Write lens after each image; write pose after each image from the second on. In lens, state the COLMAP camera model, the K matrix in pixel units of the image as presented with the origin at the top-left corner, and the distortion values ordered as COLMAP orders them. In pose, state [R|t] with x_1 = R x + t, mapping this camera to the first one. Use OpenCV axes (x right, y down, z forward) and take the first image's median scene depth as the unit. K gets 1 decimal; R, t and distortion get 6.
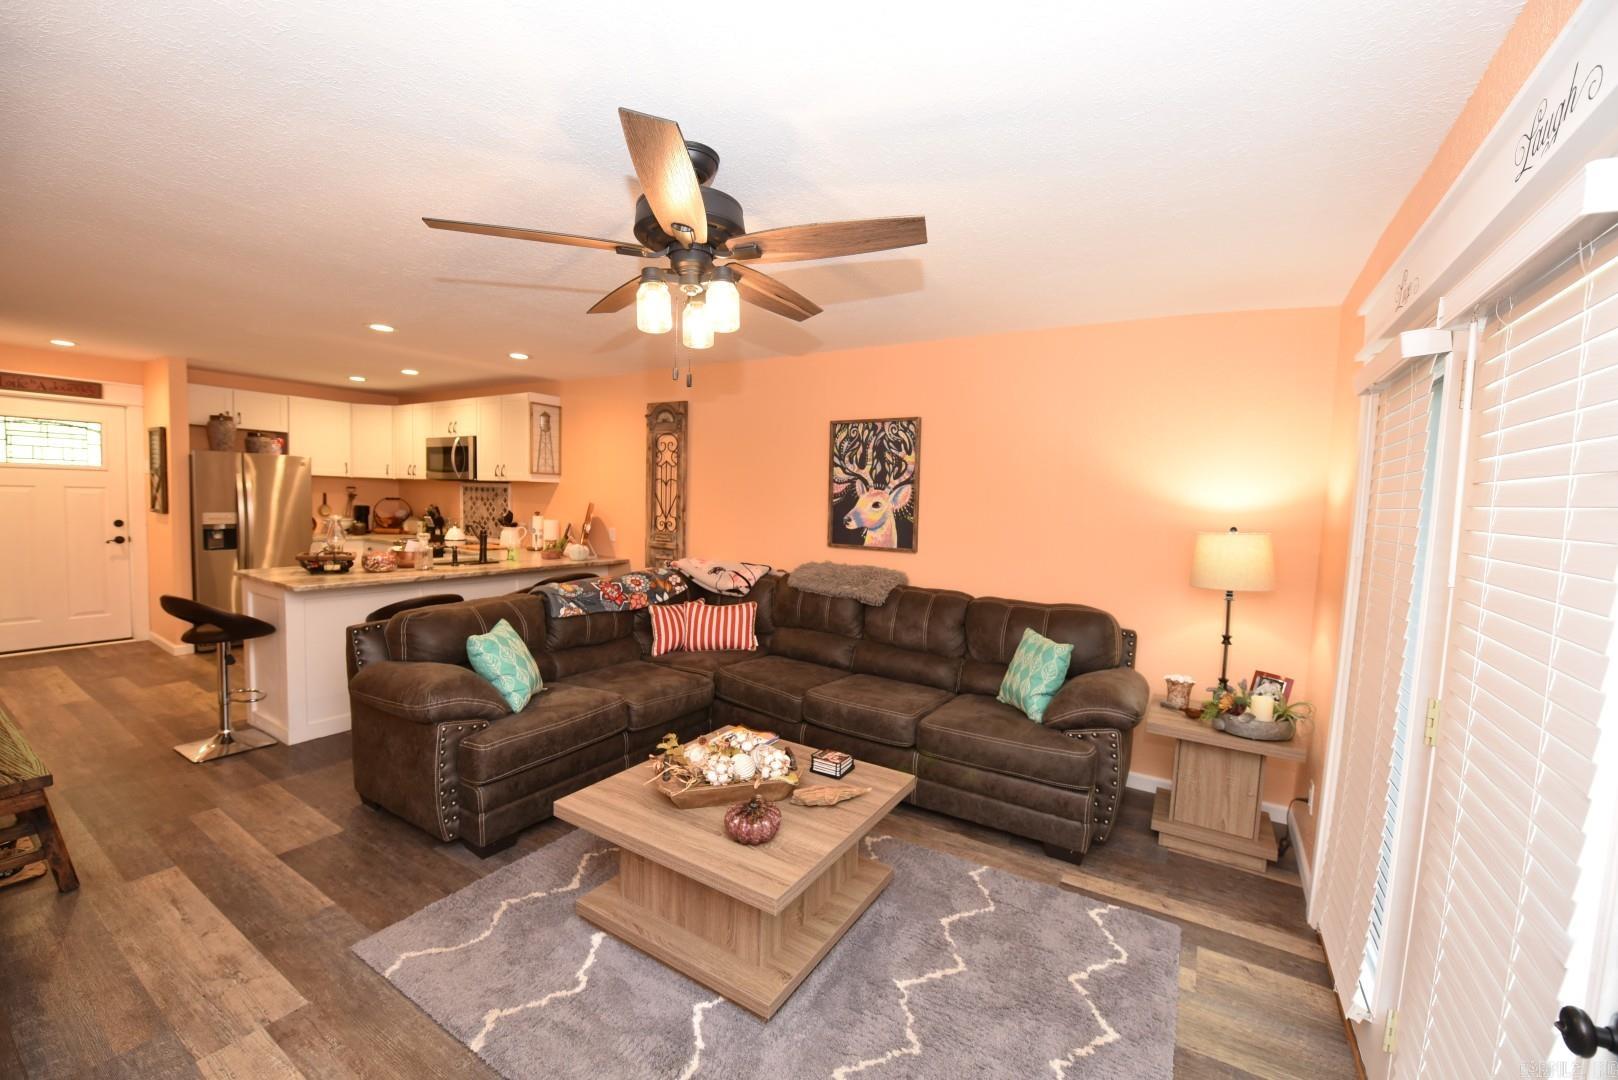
lens RADIAL K [[641.3, 0, 815.7], [0, 641.3, 540.9], [0, 0, 1]] dist [-0.015689, -0.002099]
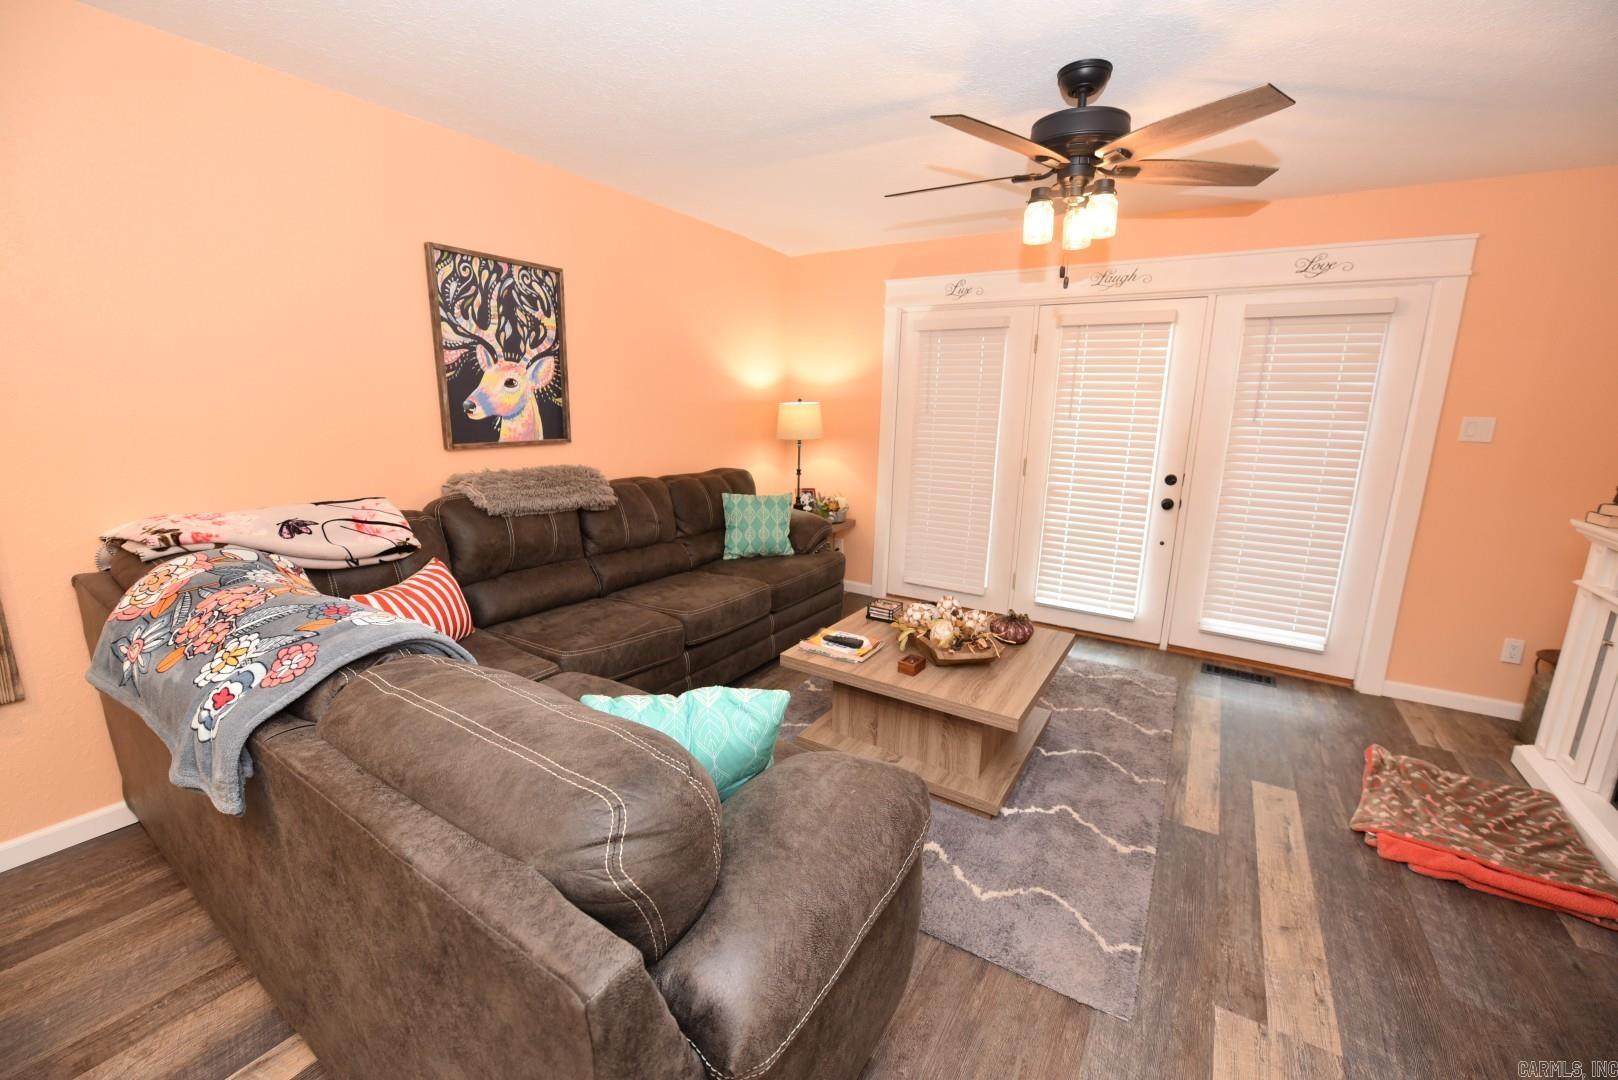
lens RADIAL K [[641.3, 0, 813.8], [0, 641.3, 541.0], [0, 0, 1]] dist [-0.015689, -0.002099]
pose [[0.007481, -0.243368, 0.969905, -0.520145], [0.043989, 0.969073, 0.242820, -0.034798], [-0.999004, 0.040849, 0.017955, 0.525751]]
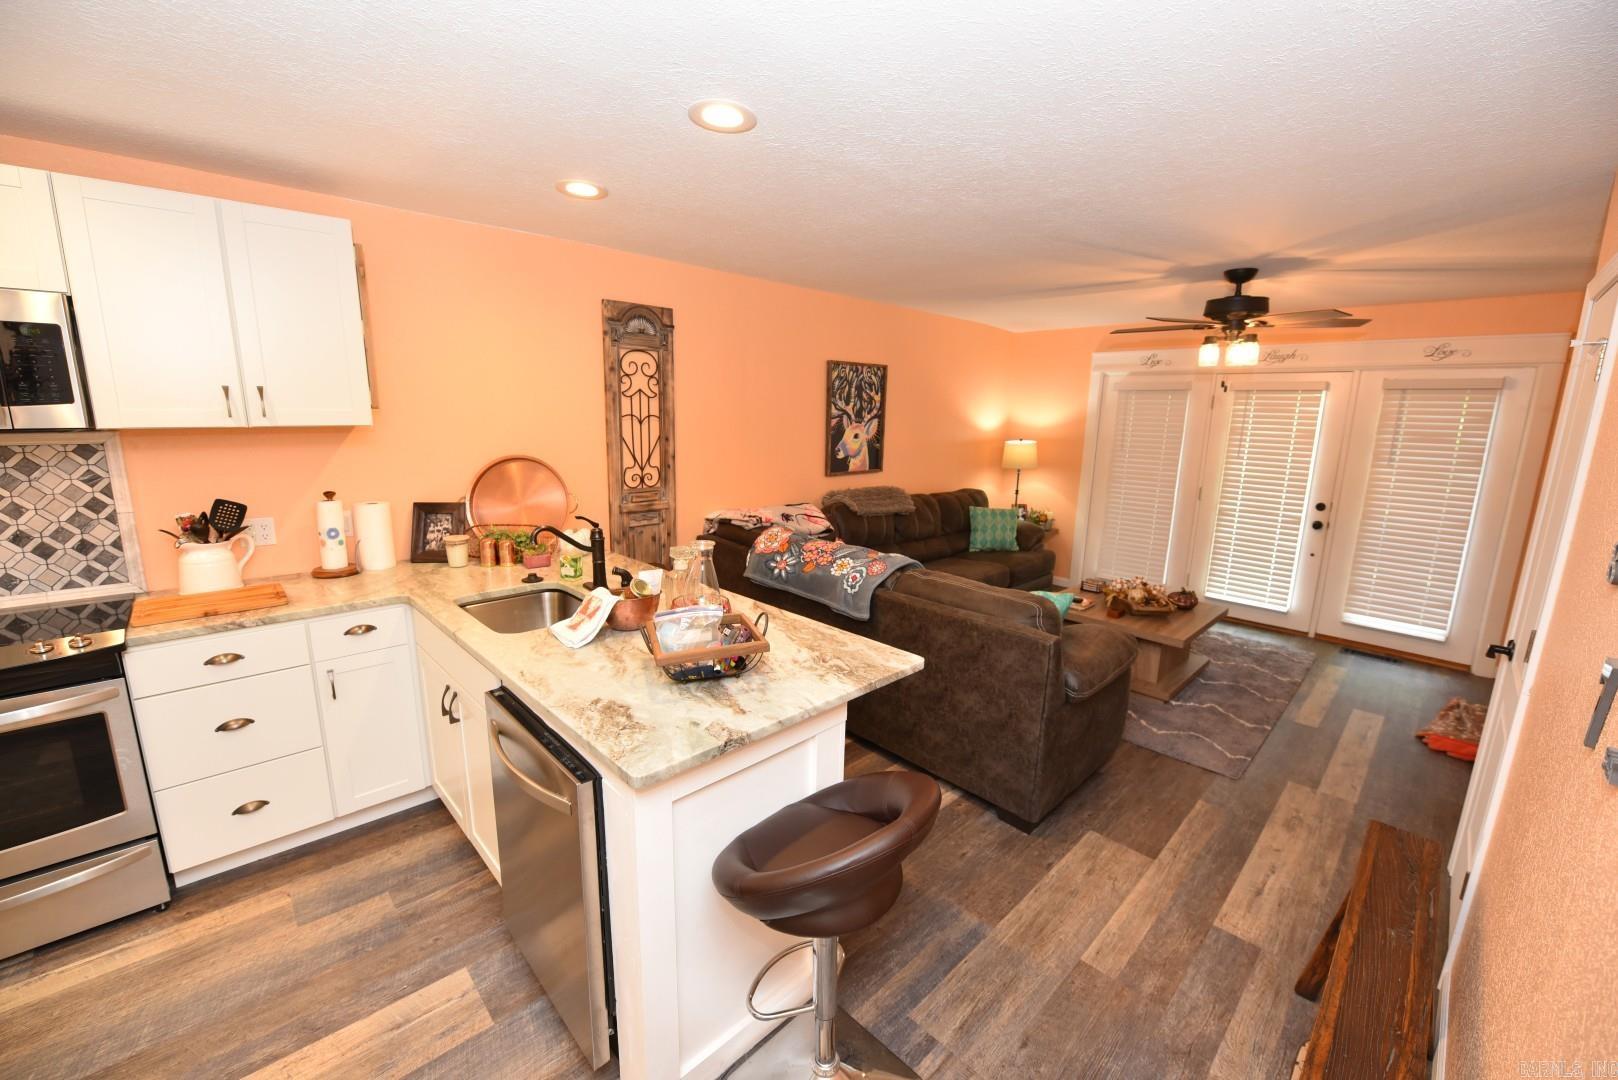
lens RADIAL K [[641.3, 0, 813.9], [0, 641.3, 541.2], [0, 0, 1]] dist [-0.015689, -0.002099]
pose [[0.246361, -0.220799, 0.943692, -0.886170], [0.053492, 0.975317, 0.214234, -0.101066], [-0.967701, -0.002299, 0.252091, 0.624359]]
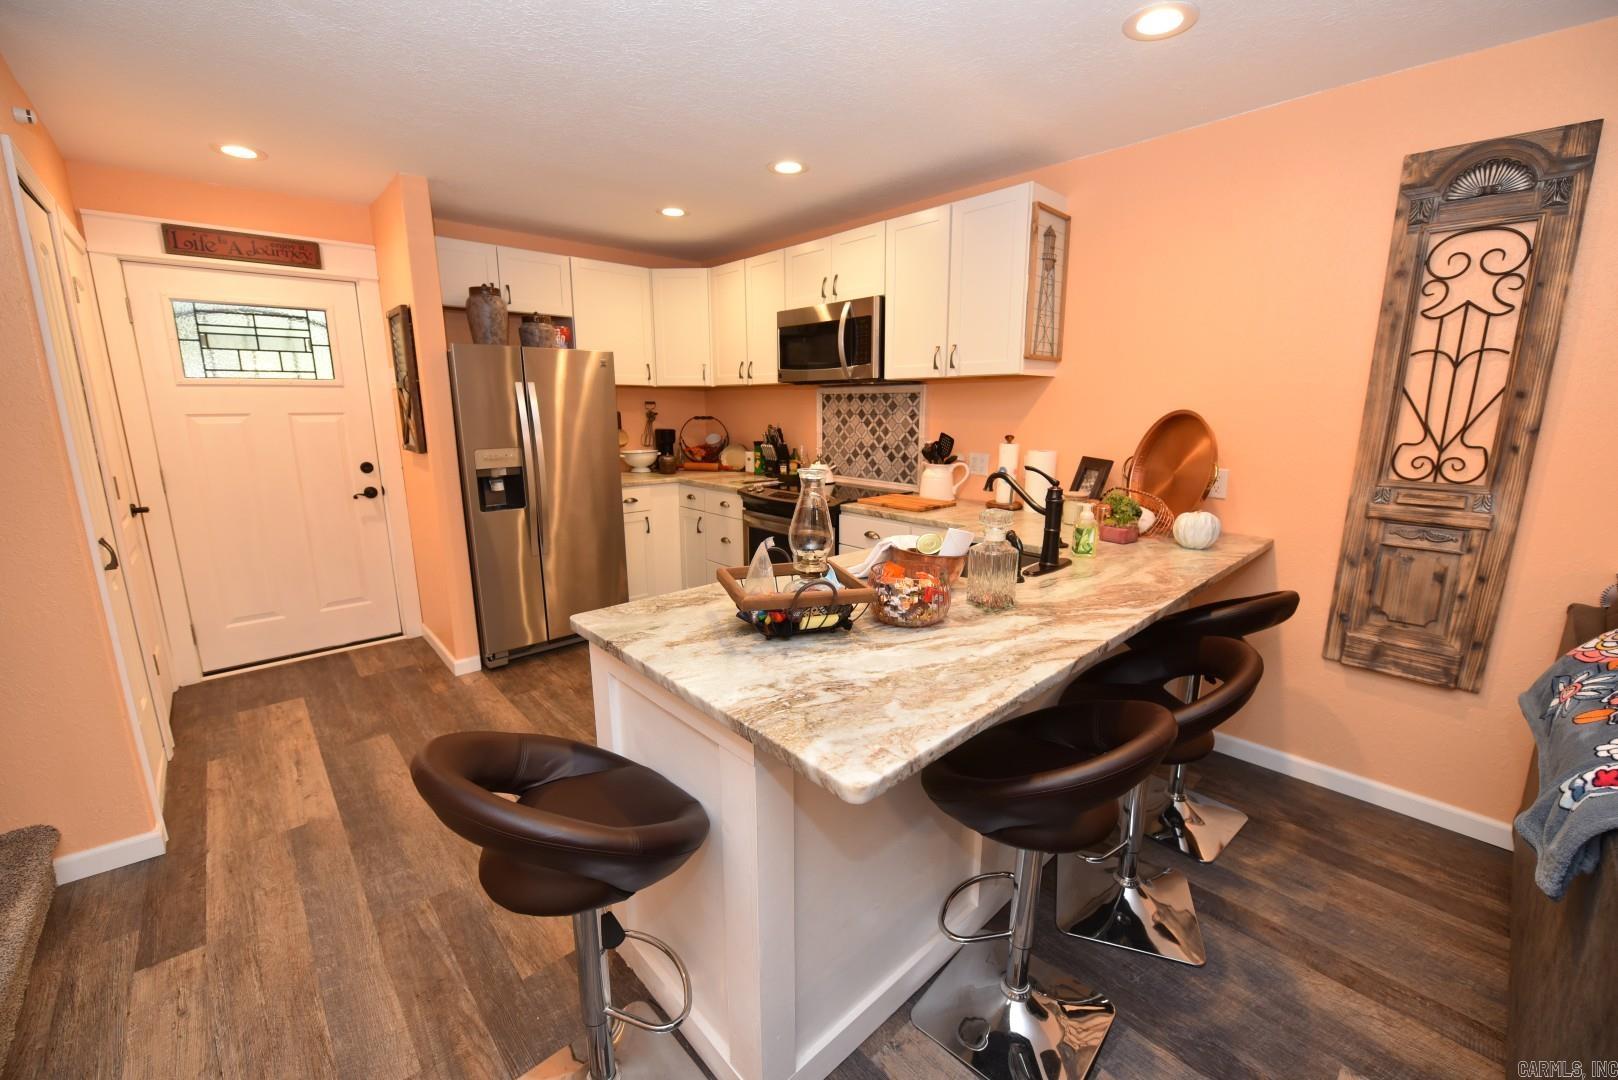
lens RADIAL K [[641.3, 0, 815.5], [0, 641.3, 541.6], [0, 0, 1]] dist [-0.015689, -0.002099]
pose [[0.963896, 0.022763, -0.265305, -0.505560], [0.014260, 0.990497, 0.136791, -0.037777], [0.265897, -0.135636, 0.954412, 0.504059]]
